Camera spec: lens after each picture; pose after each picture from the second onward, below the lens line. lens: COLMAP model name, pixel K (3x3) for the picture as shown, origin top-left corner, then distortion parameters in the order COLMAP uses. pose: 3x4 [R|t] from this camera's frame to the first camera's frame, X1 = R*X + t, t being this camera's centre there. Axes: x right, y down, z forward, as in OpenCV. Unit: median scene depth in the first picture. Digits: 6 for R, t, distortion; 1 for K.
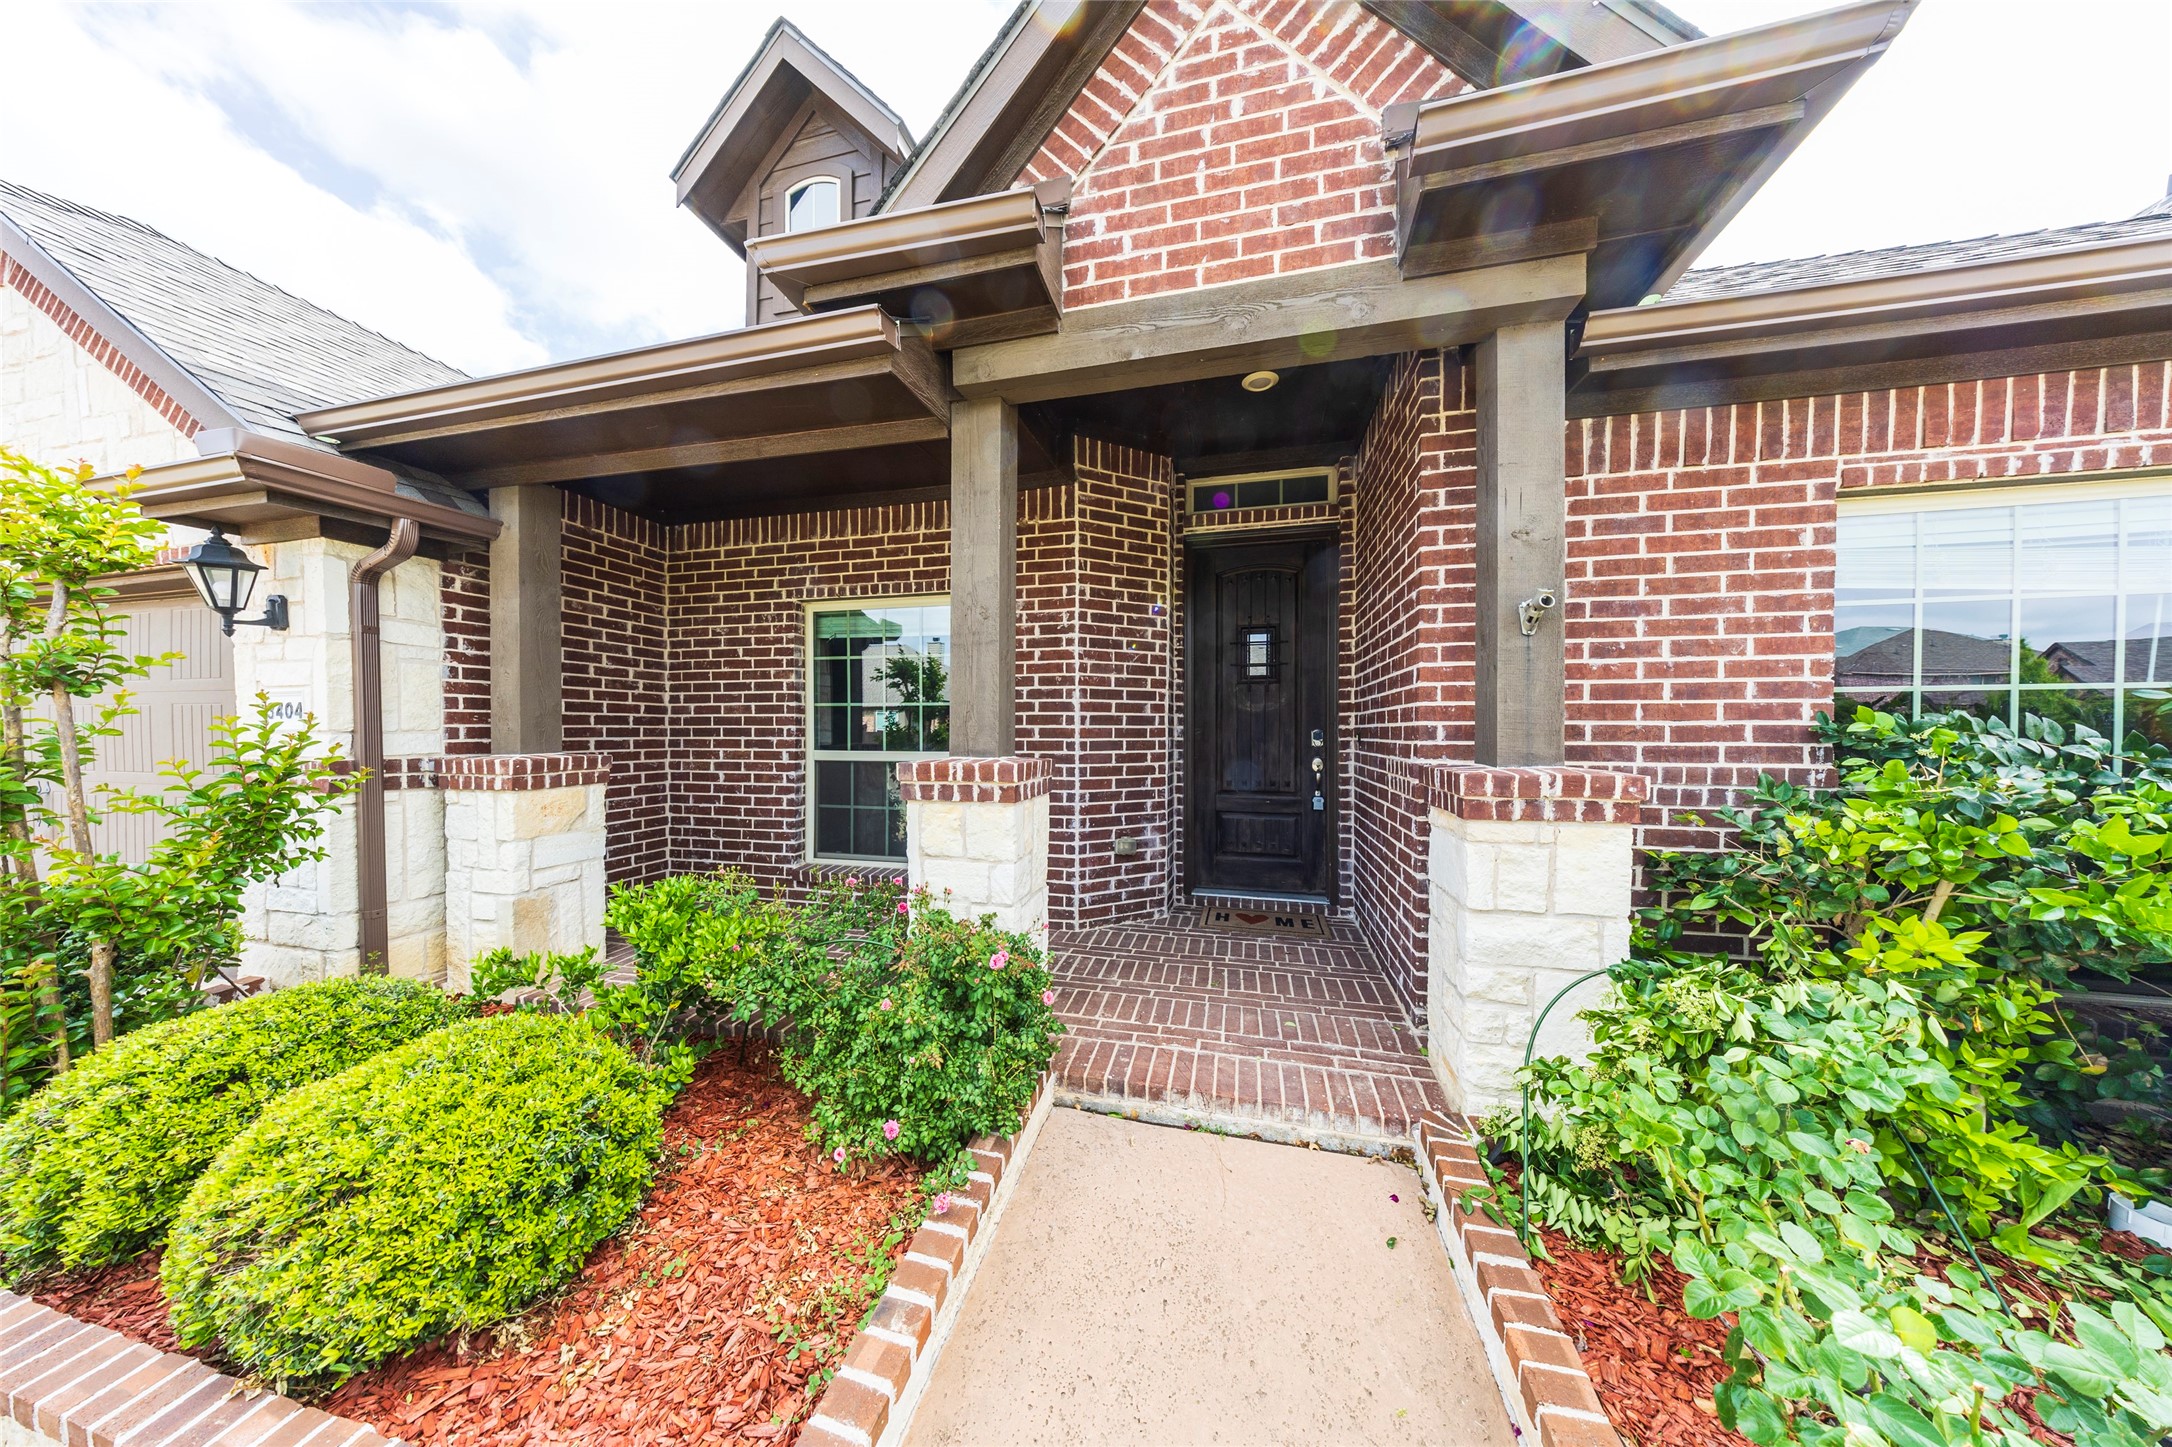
lens RADIAL K [[617.4, 0, 1090.0], [0, 617.4, 739.3], [0, 0, 1]] dist [-0.006609, -0.000114]
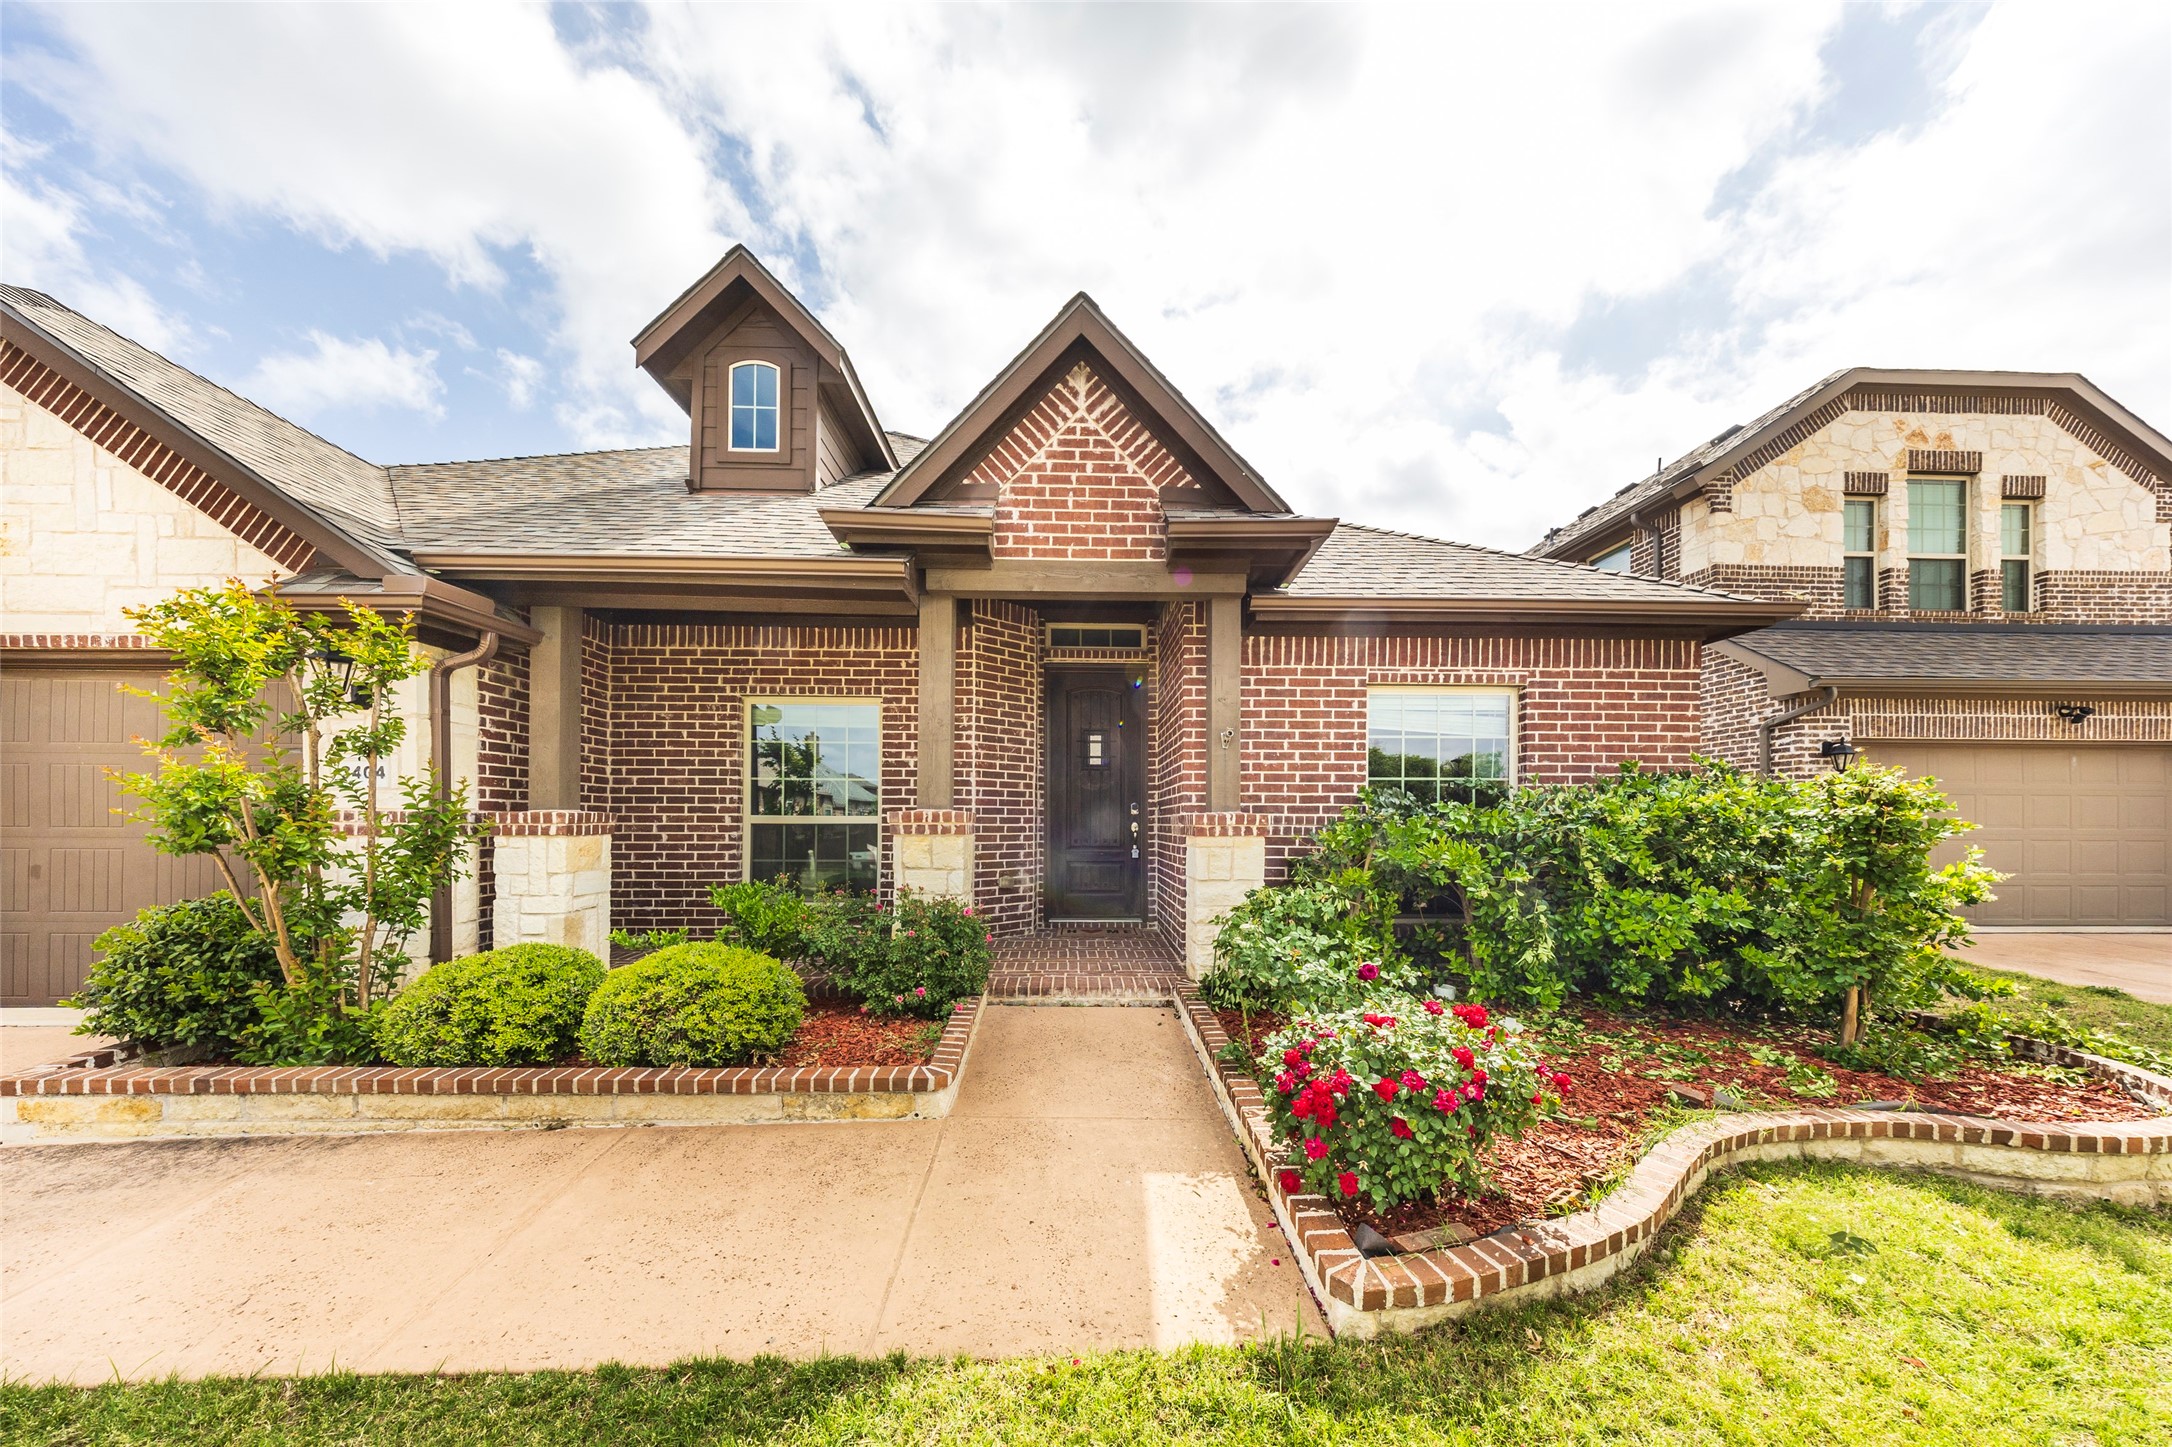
lens RADIAL K [[687.2, 0, 1082.4], [0, 687.2, 826.3], [0, 0, 1]] dist [0.001177, -0.001357]
pose [[0.967137, 0.002699, 0.254241, -0.212815], [-0.000668, 0.999967, -0.008075, 0.069333], [-0.254255, 0.007640, 0.967107, -0.697978]]
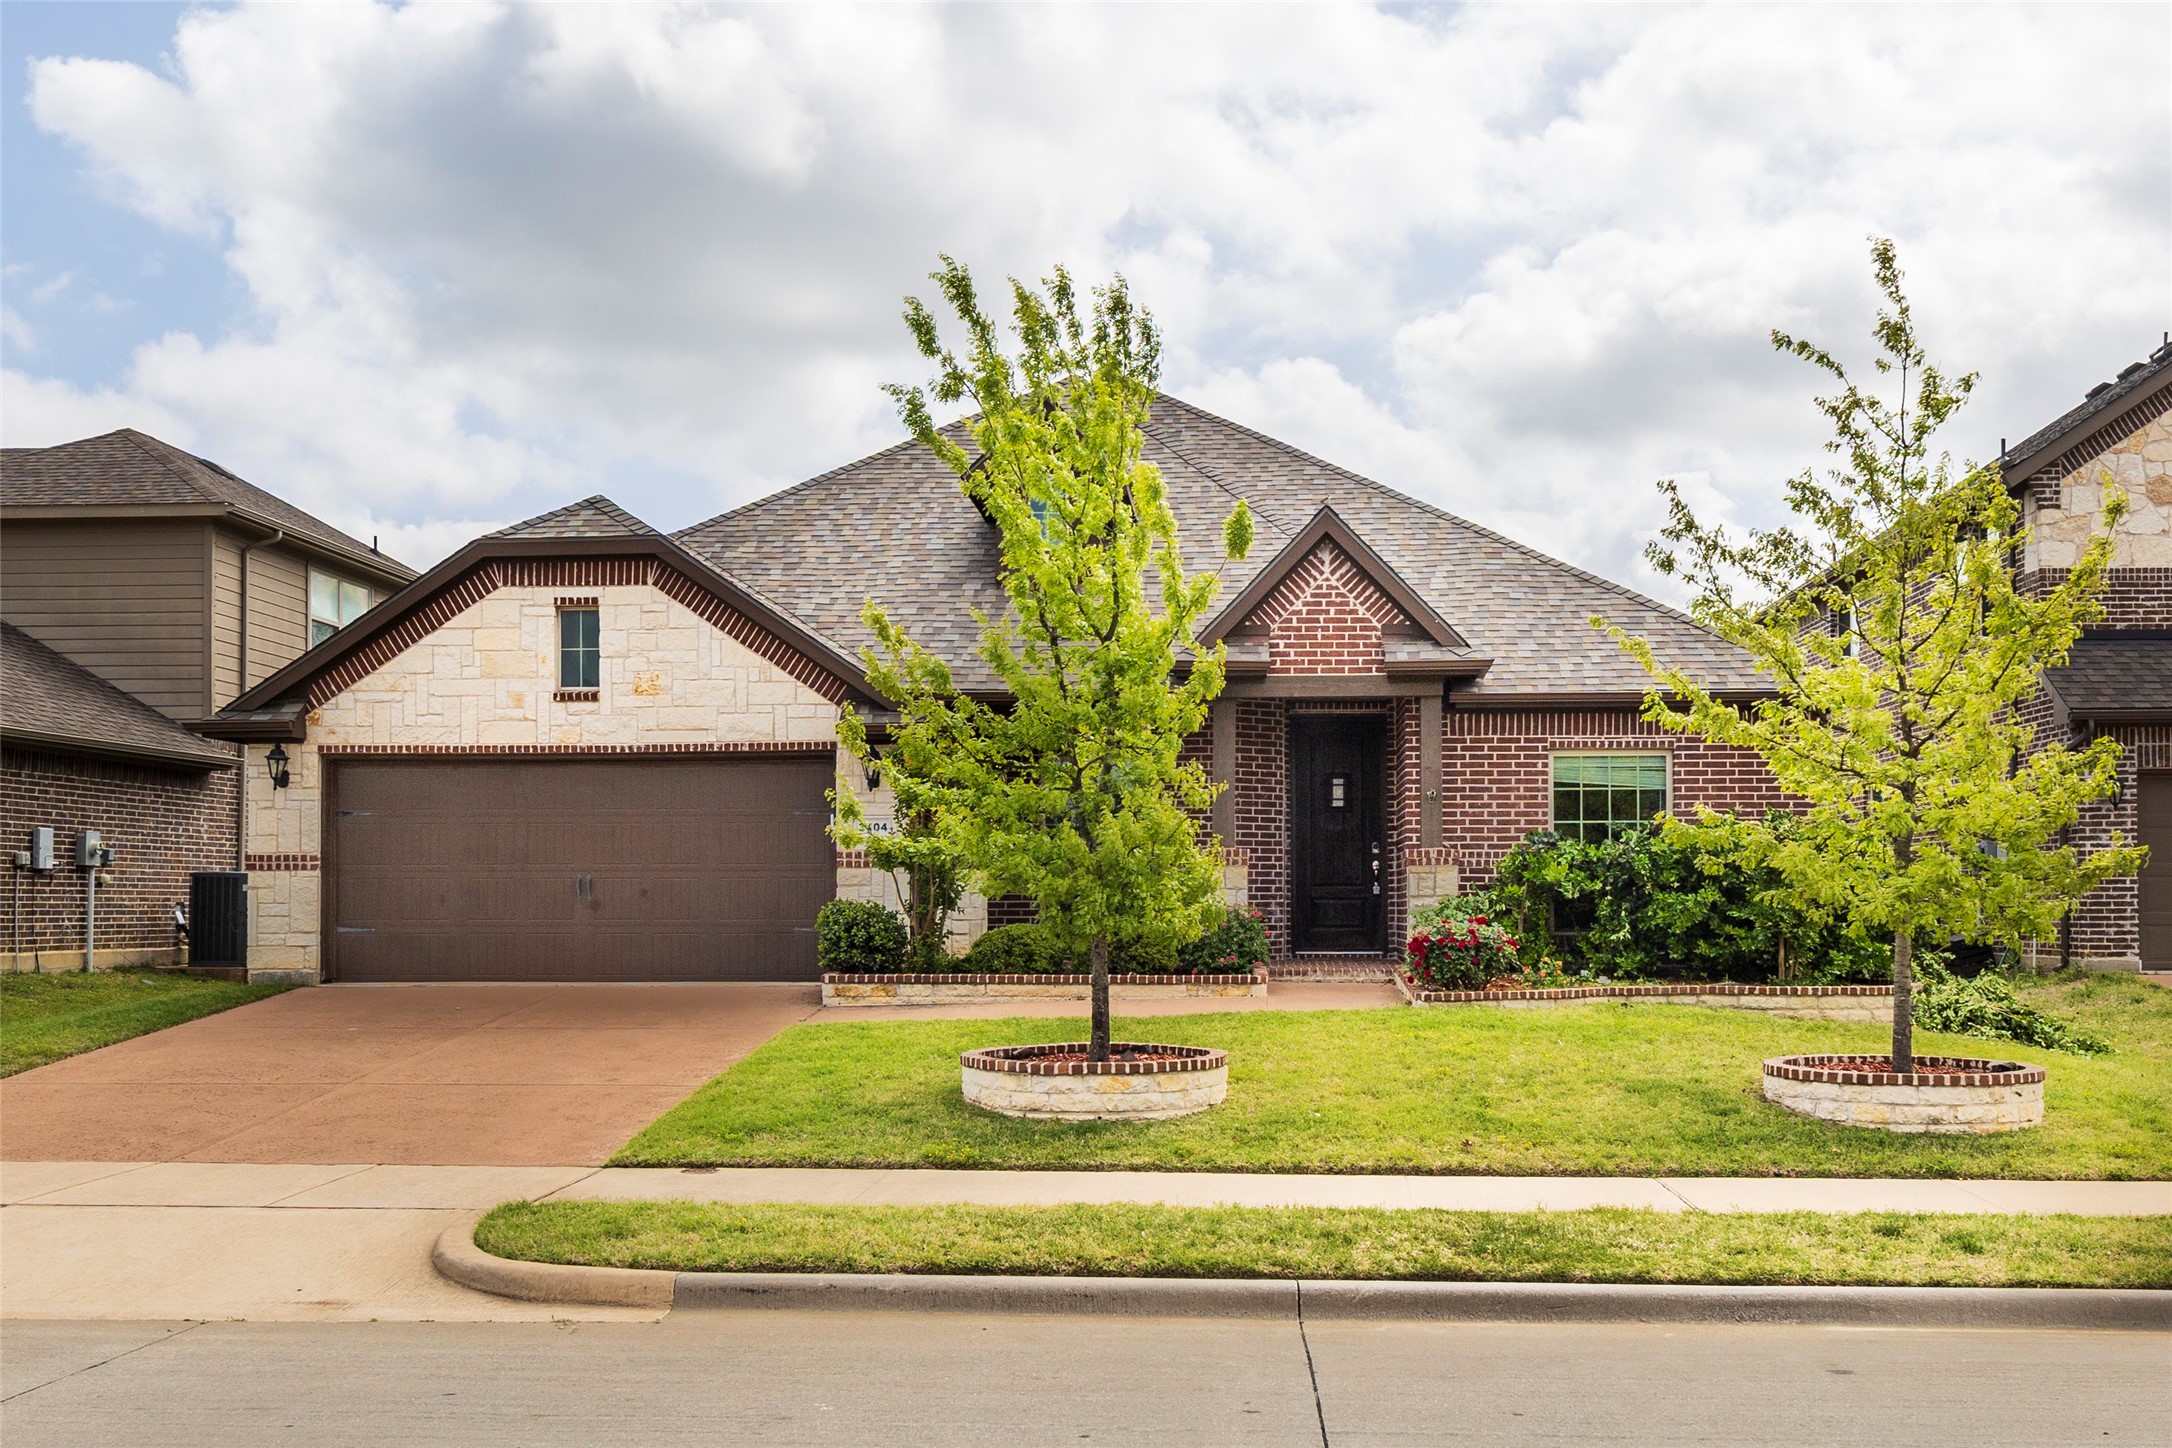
lens RADIAL K [[2176.9, 0, 1089.6], [0, 2176.9, 841.0], [0, 0, 1]] dist [0.012340, 0.018079]
pose [[0.986772, 0.003176, 0.162081, -1.602685], [0.003925, 0.999047, -0.043473, 0.282448], [-0.162064, 0.043534, 0.985819, -5.582766]]
